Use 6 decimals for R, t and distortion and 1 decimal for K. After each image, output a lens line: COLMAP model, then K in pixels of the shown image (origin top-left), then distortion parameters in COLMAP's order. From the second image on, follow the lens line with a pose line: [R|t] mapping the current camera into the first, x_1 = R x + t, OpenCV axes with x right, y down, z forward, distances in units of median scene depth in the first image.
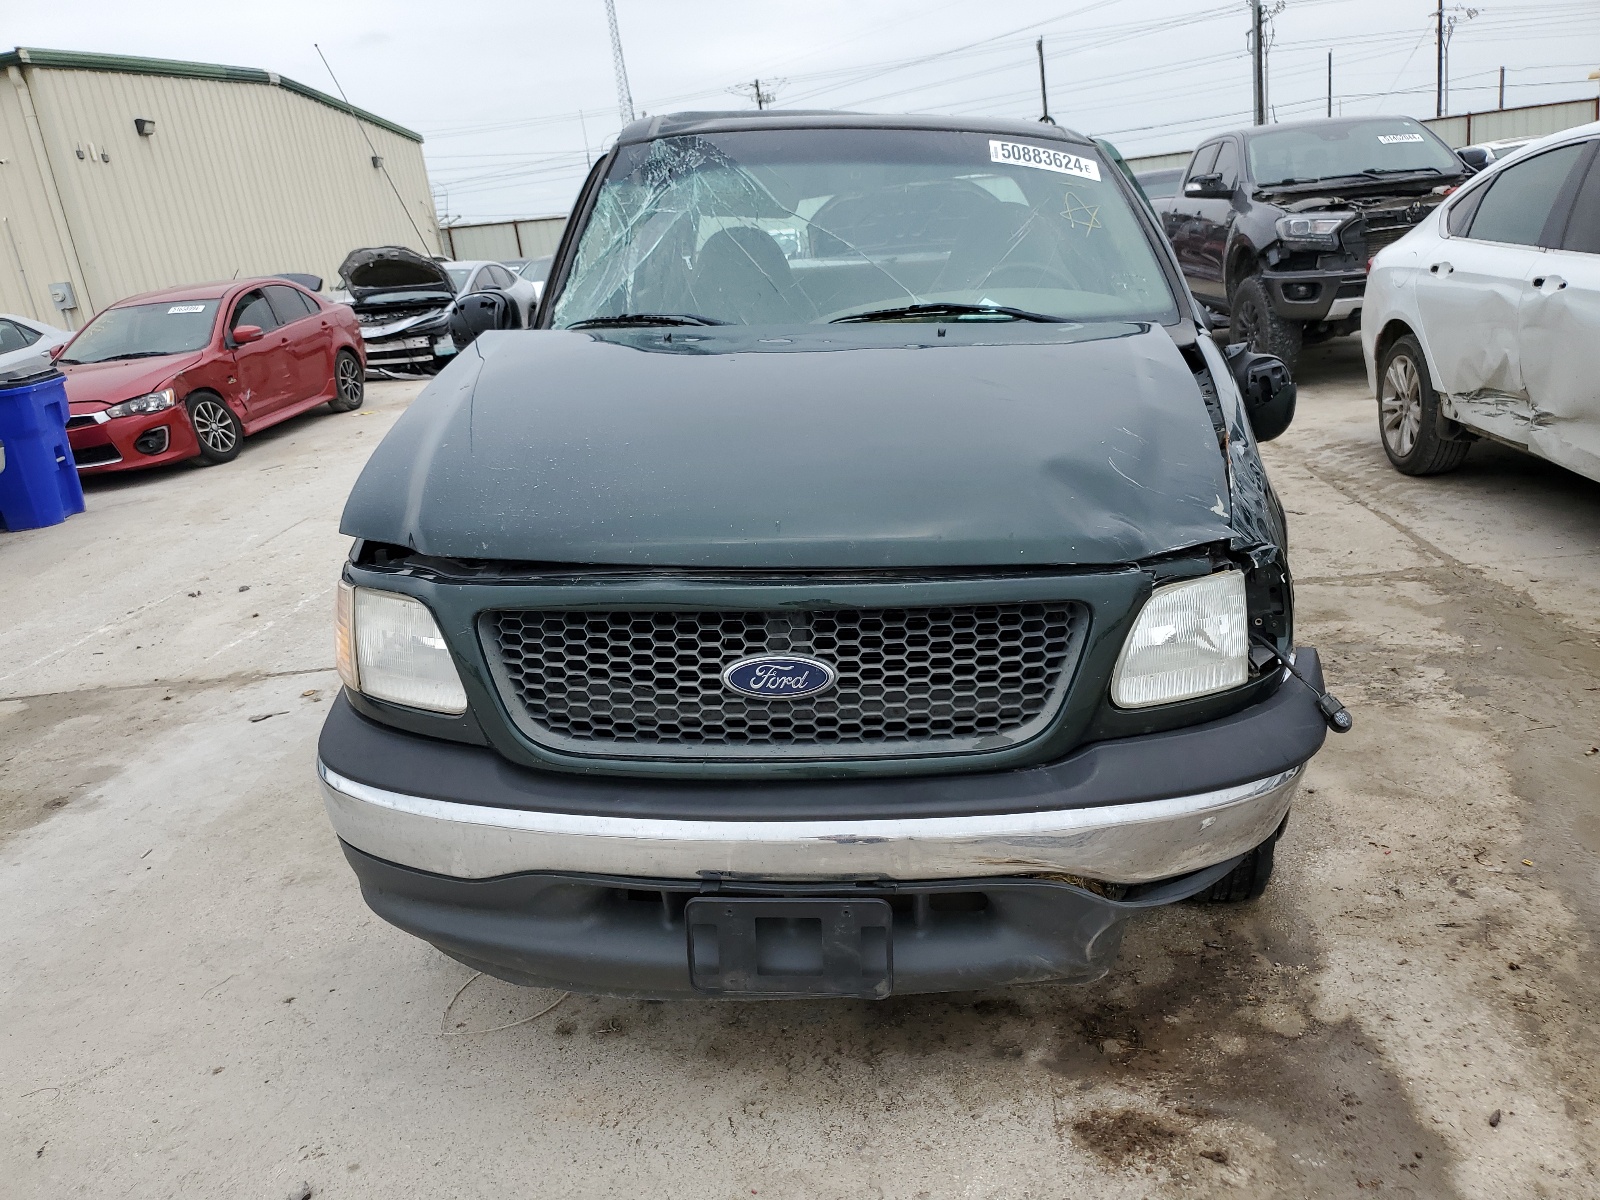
lens RADIAL K [[1230.8, 0, 791.8], [0, 1230.8, 603.8], [0, 0, 1]] dist [0.009432, 0.003419]
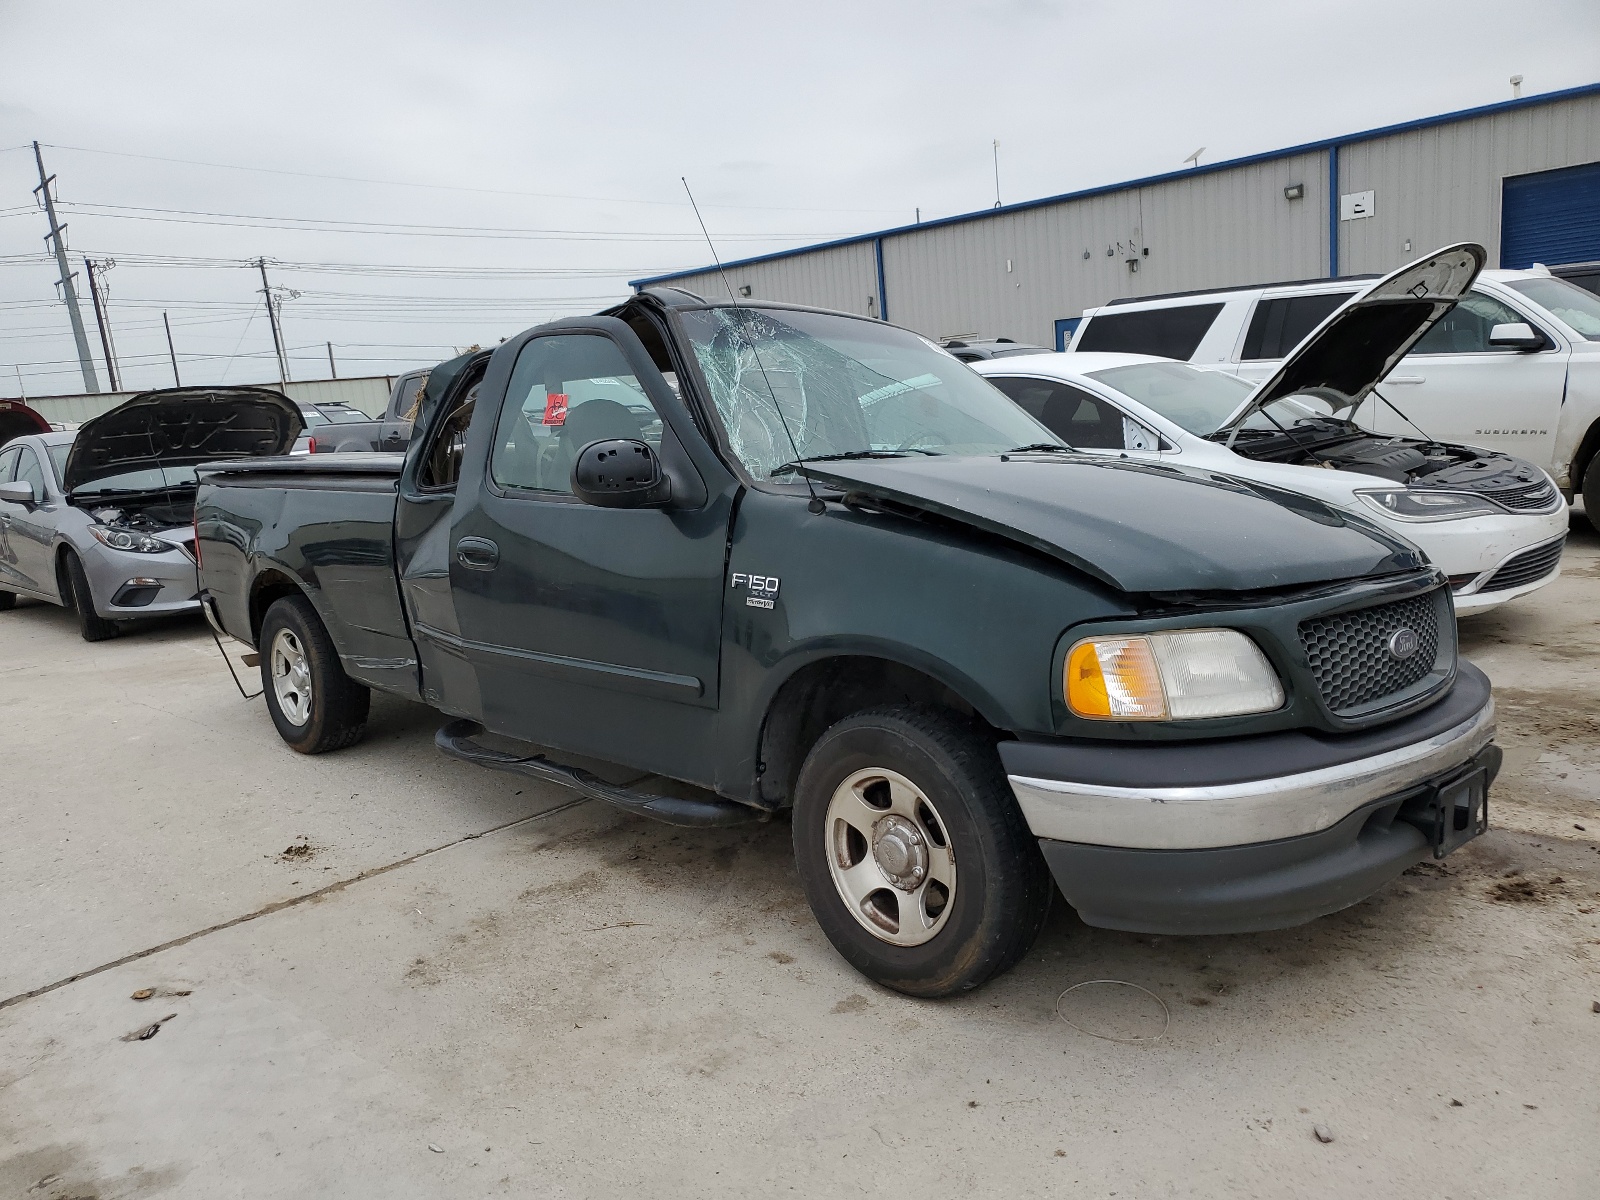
lens RADIAL K [[1230.8, 0, 791.3], [0, 1230.8, 605.8], [0, 0, 1]] dist [0.009432, 0.003419]
pose [[0.655309, -0.060104, 0.752966, -0.907436], [0.202766, 0.974240, -0.098702, 0.006125], [-0.727637, 0.217356, 0.650615, 0.293294]]
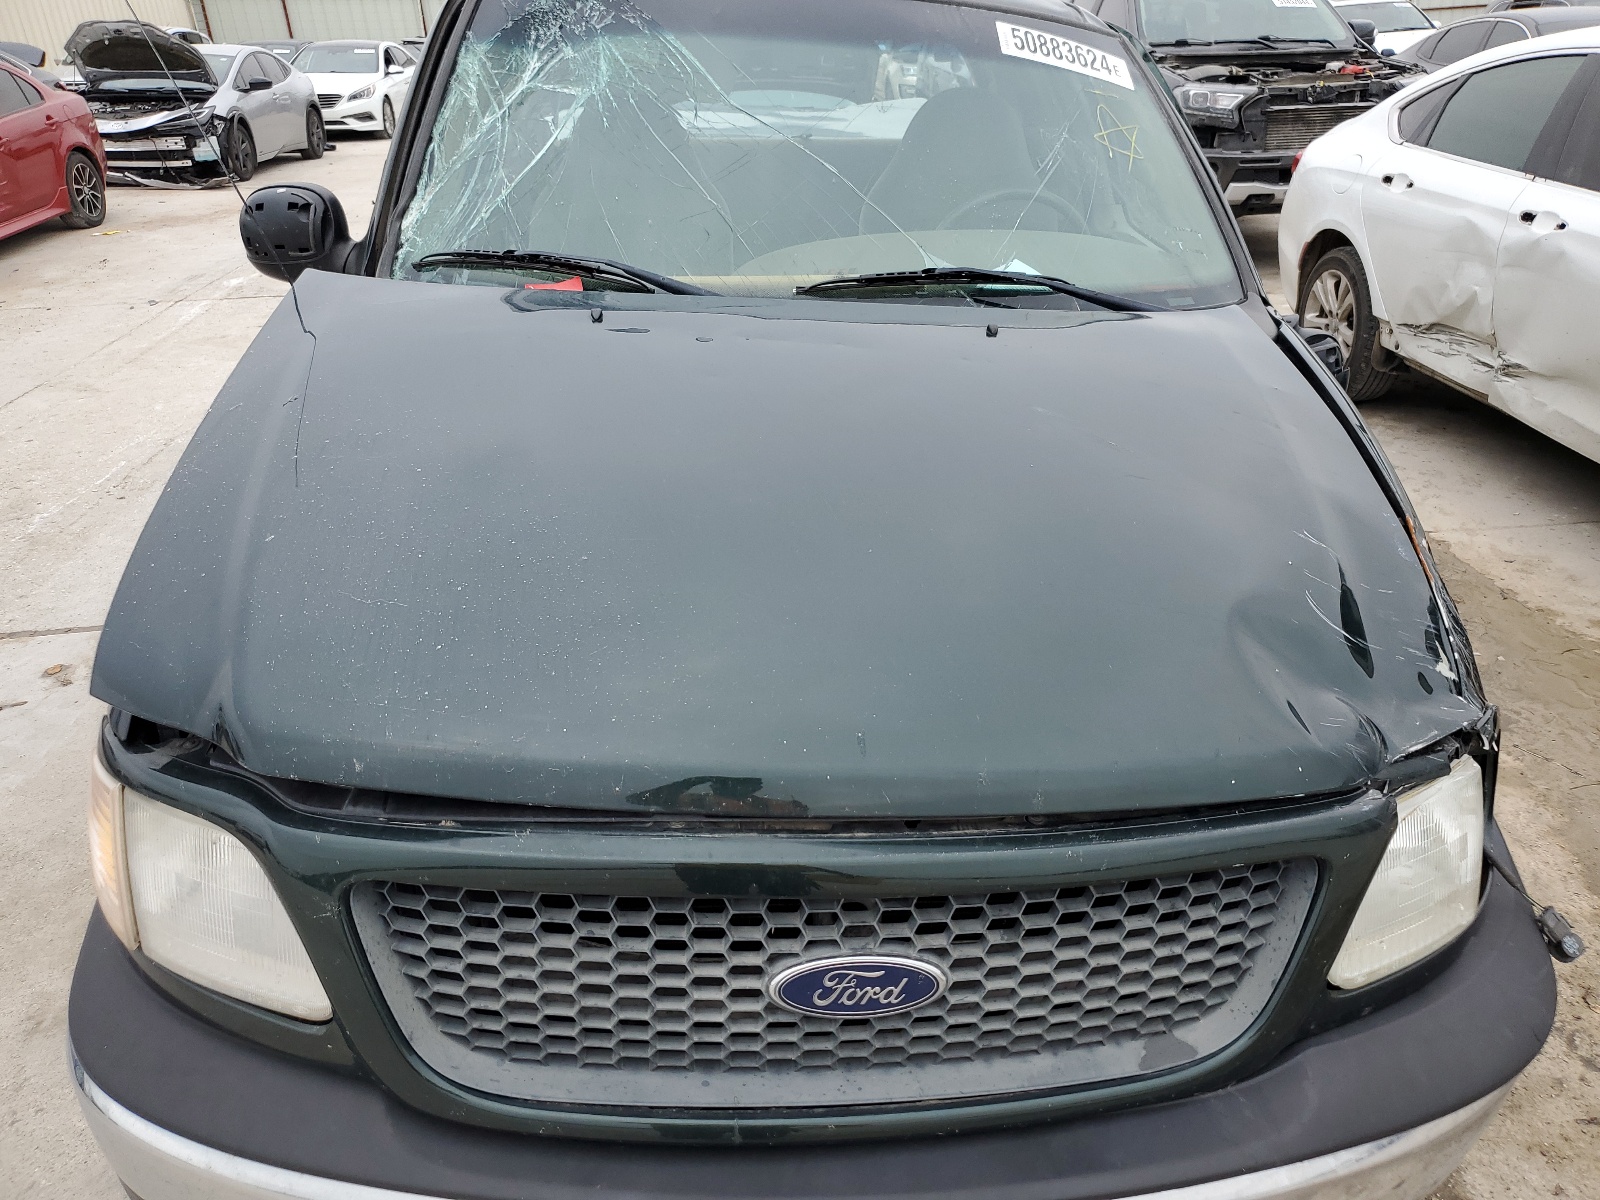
lens RADIAL K [[1230.8, 0, 806.6], [0, 1230.8, 595.1], [0, 0, 1]] dist [0.009432, 0.003419]
pose [[0.985177, 0.000991, 0.171536, -0.077284], [-0.024078, 0.990883, 0.132557, -0.117731], [-0.169841, -0.134722, 0.976219, 0.221910]]
